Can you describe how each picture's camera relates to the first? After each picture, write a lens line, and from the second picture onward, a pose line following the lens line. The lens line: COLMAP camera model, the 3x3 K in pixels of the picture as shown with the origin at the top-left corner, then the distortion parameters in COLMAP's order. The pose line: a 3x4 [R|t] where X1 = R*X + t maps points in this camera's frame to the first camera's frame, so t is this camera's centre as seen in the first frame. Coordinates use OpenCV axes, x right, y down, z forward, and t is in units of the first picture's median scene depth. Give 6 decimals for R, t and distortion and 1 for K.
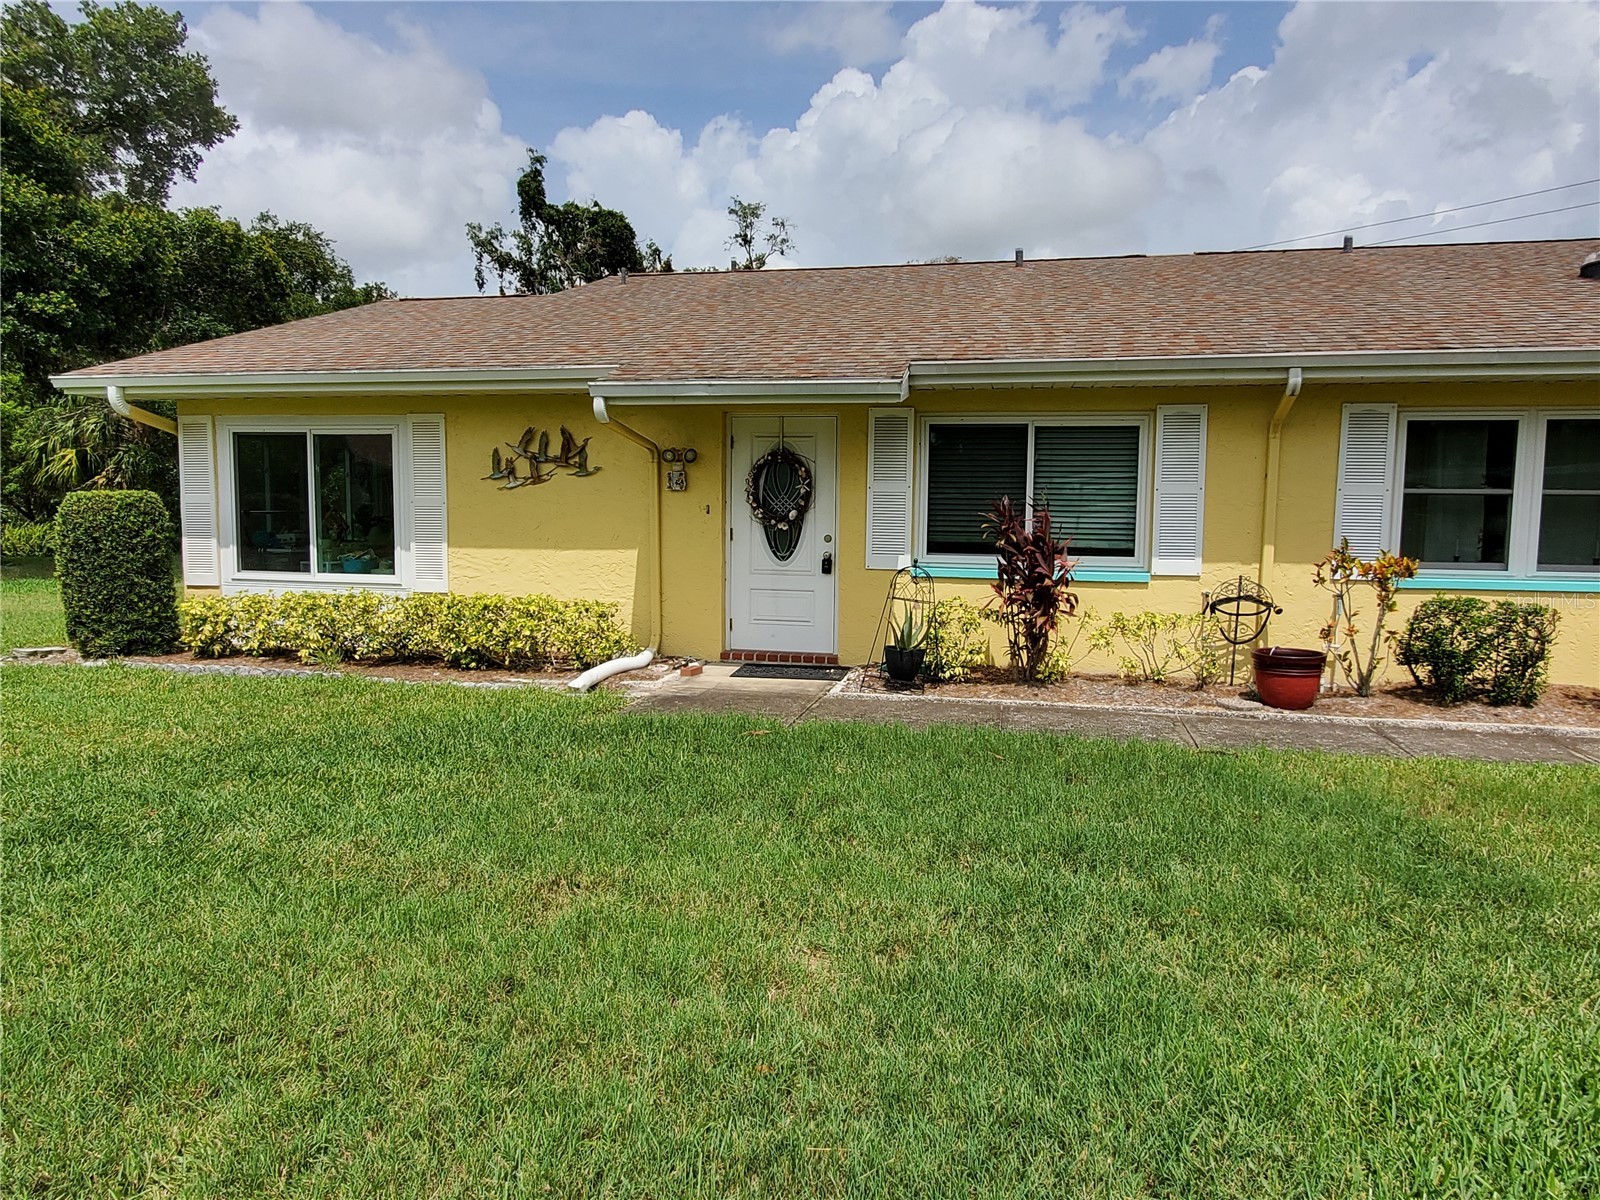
lens RADIAL K [[992.3, 0, 802.9], [0, 992.3, 593.0], [0, 0, 1]] dist [-0.001932, -0.002491]
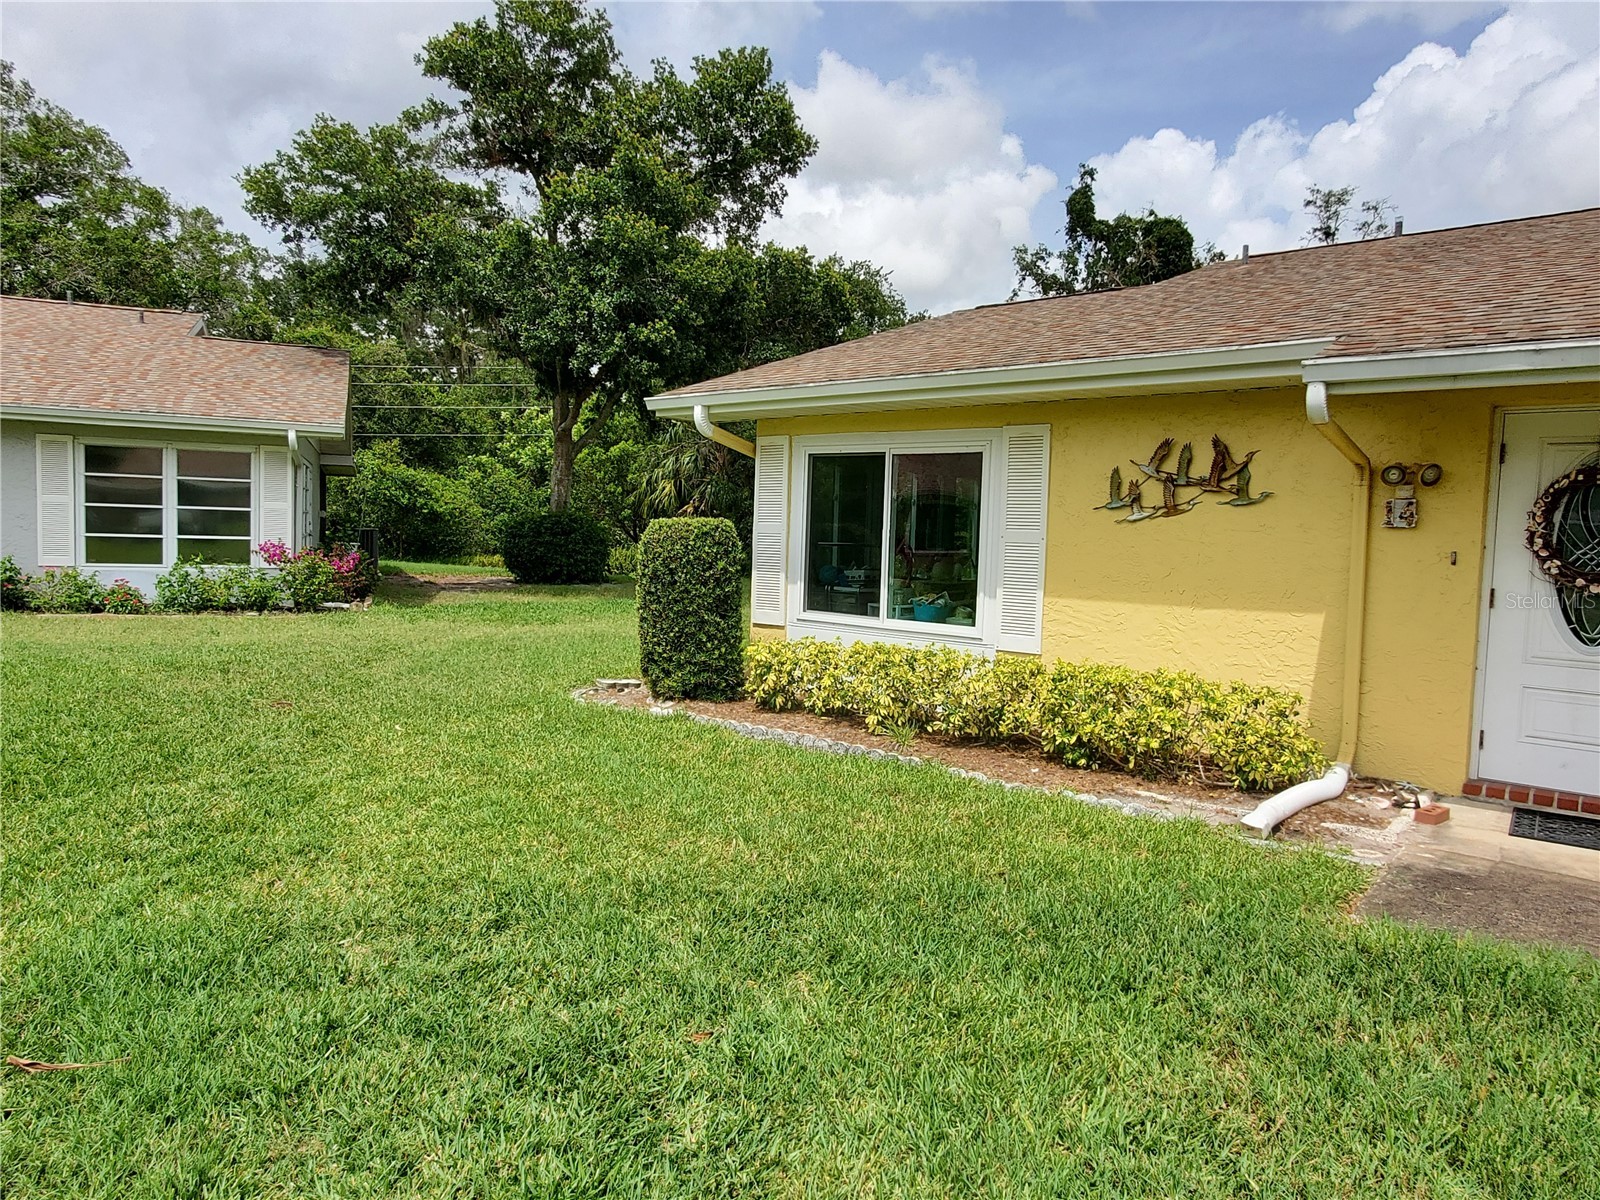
lens RADIAL K [[992.3, 0, 802.9], [0, 992.3, 593.0], [0, 0, 1]] dist [-0.001932, -0.002491]
pose [[0.876607, 0.047927, -0.478814, -0.155756], [-0.062409, 0.997947, -0.014368, -0.026072], [0.477143, 0.042477, 0.877799, 0.235160]]
